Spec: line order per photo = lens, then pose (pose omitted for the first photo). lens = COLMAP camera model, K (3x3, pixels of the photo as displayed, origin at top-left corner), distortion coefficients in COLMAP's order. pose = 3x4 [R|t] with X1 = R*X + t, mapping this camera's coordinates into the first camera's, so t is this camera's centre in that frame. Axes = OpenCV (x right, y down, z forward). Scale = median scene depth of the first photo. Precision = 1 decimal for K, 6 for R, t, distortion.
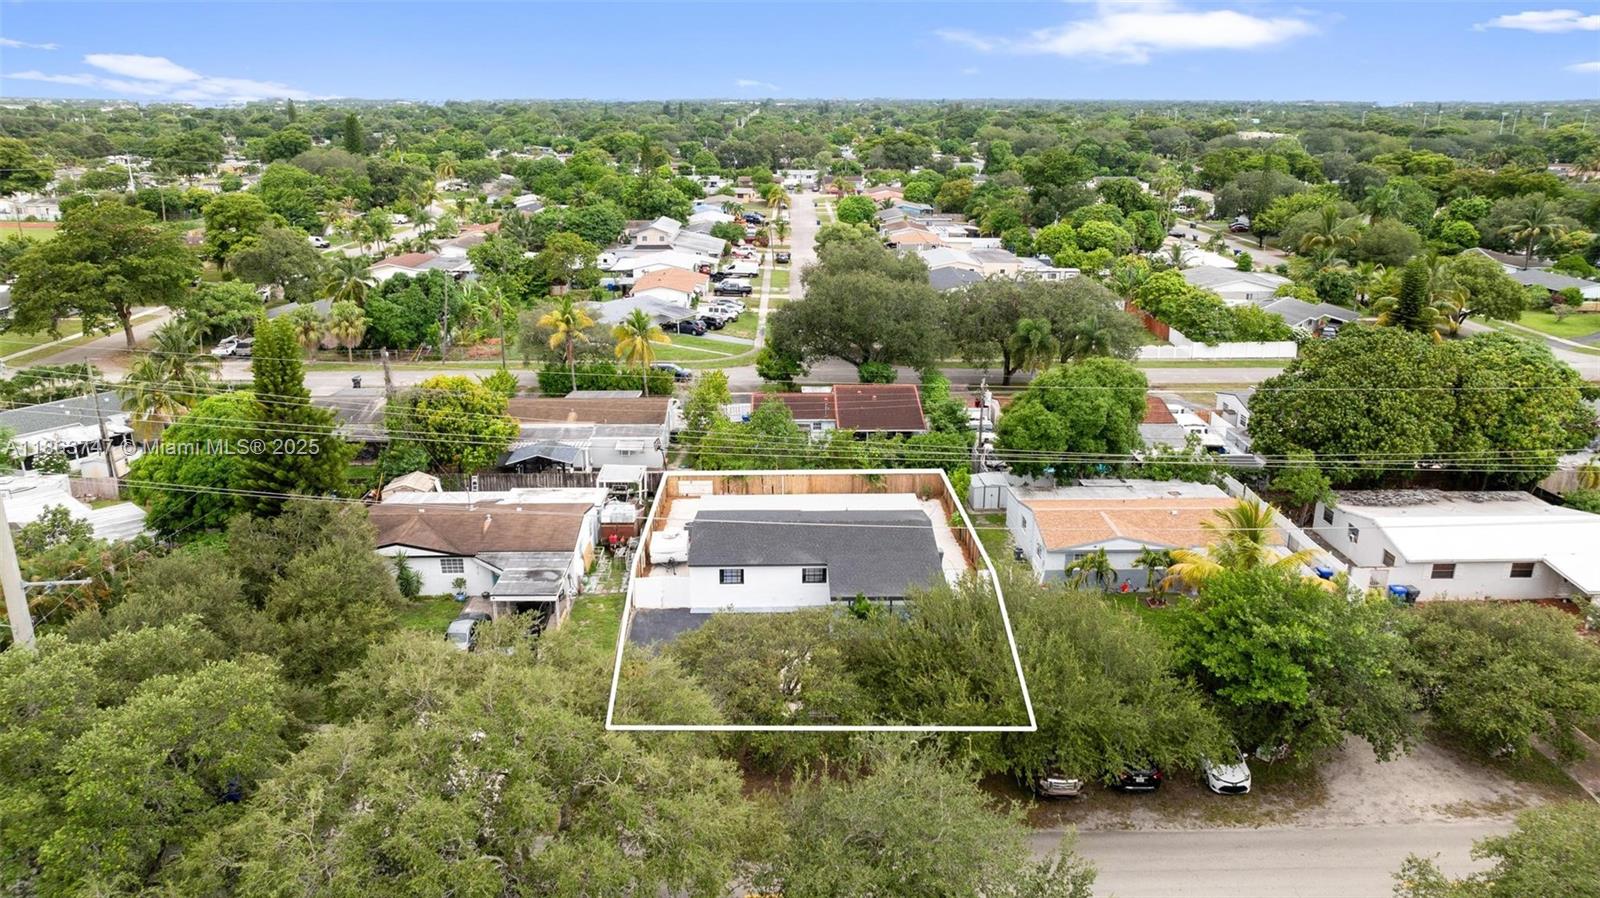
lens RADIAL K [[1134.0, 0, 795.8], [0, 1134.0, 445.1], [0, 0, 1]] dist [-0.050871, 0.057379]
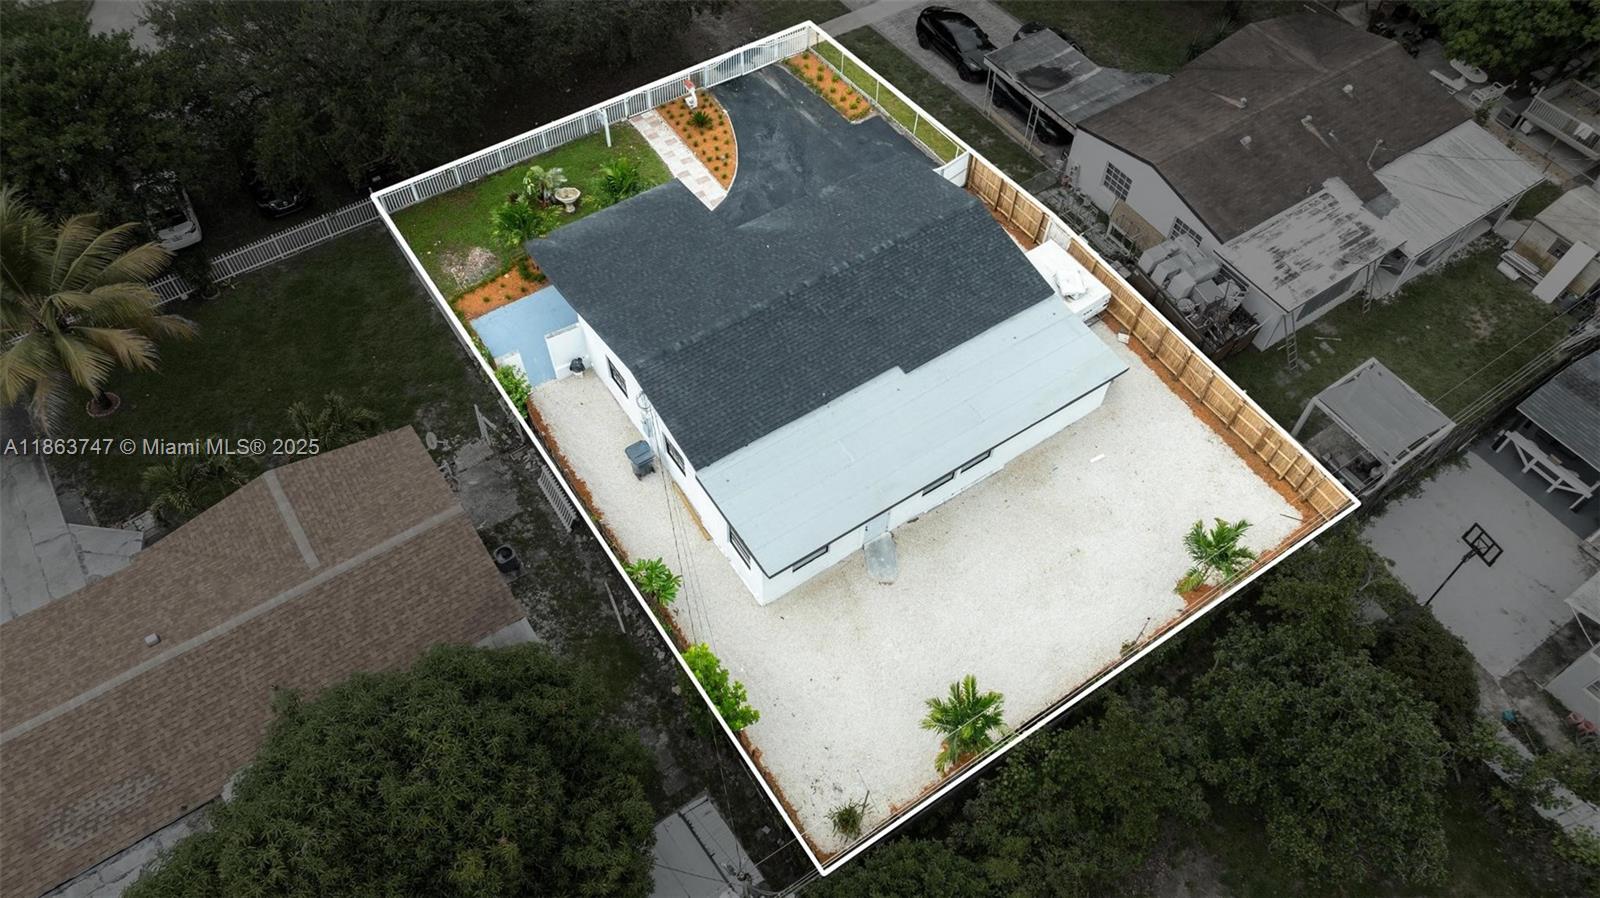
lens RADIAL K [[1134.0, 0, 809.9], [0, 1134.0, 447.7], [0, 0, 1]] dist [-0.050871, 0.057379]
pose [[-0.836683, 0.433794, -0.334341, 0.217033], [-0.180573, 0.357835, 0.916159, -0.375955], [0.517063, 0.826908, -0.221063, 1.076355]]
